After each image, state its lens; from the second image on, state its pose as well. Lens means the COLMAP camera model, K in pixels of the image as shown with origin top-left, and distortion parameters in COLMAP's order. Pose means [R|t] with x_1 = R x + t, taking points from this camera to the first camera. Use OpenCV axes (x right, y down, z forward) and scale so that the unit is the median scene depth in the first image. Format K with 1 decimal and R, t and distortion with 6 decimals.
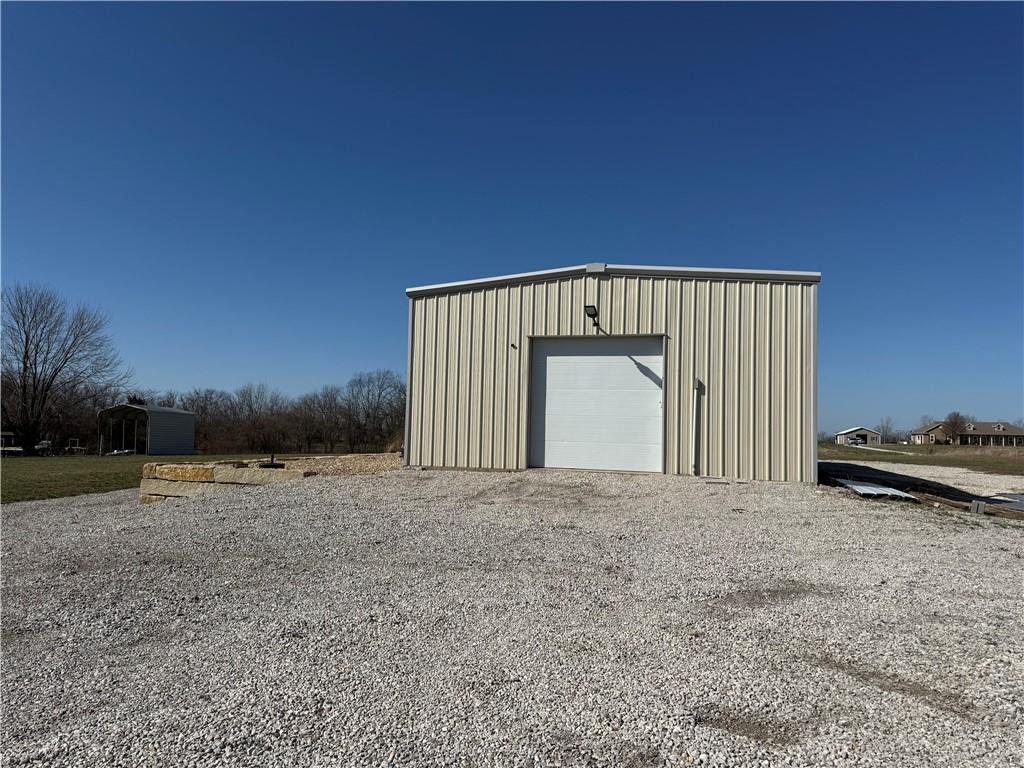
lens RADIAL K [[726.5, 0, 507.5], [0, 726.5, 385.2], [0, 0, 1]] dist [0.021881, -0.003809]
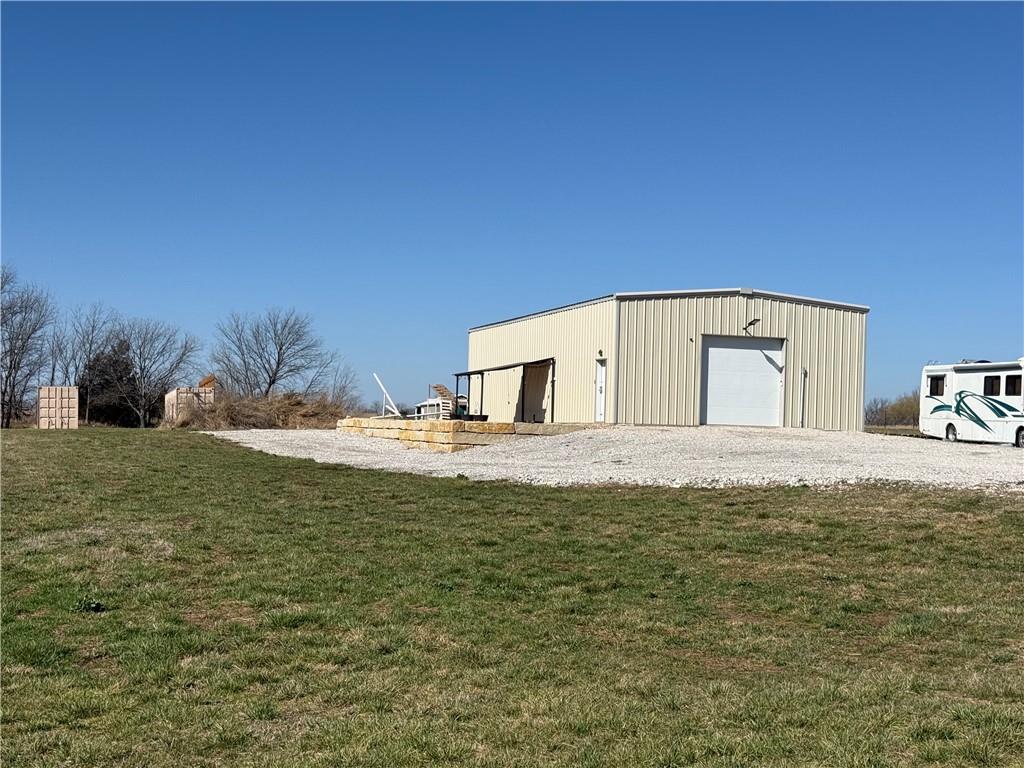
lens RADIAL K [[1423.5, 0, 516.9], [0, 1423.5, 387.3], [0, 0, 1]] dist [0.127206, -0.019149]
pose [[0.834864, 0.018304, 0.550152, -1.898366], [-0.041697, 0.998678, 0.030049, -0.031556], [-0.548875, -0.048027, 0.834524, -1.212953]]
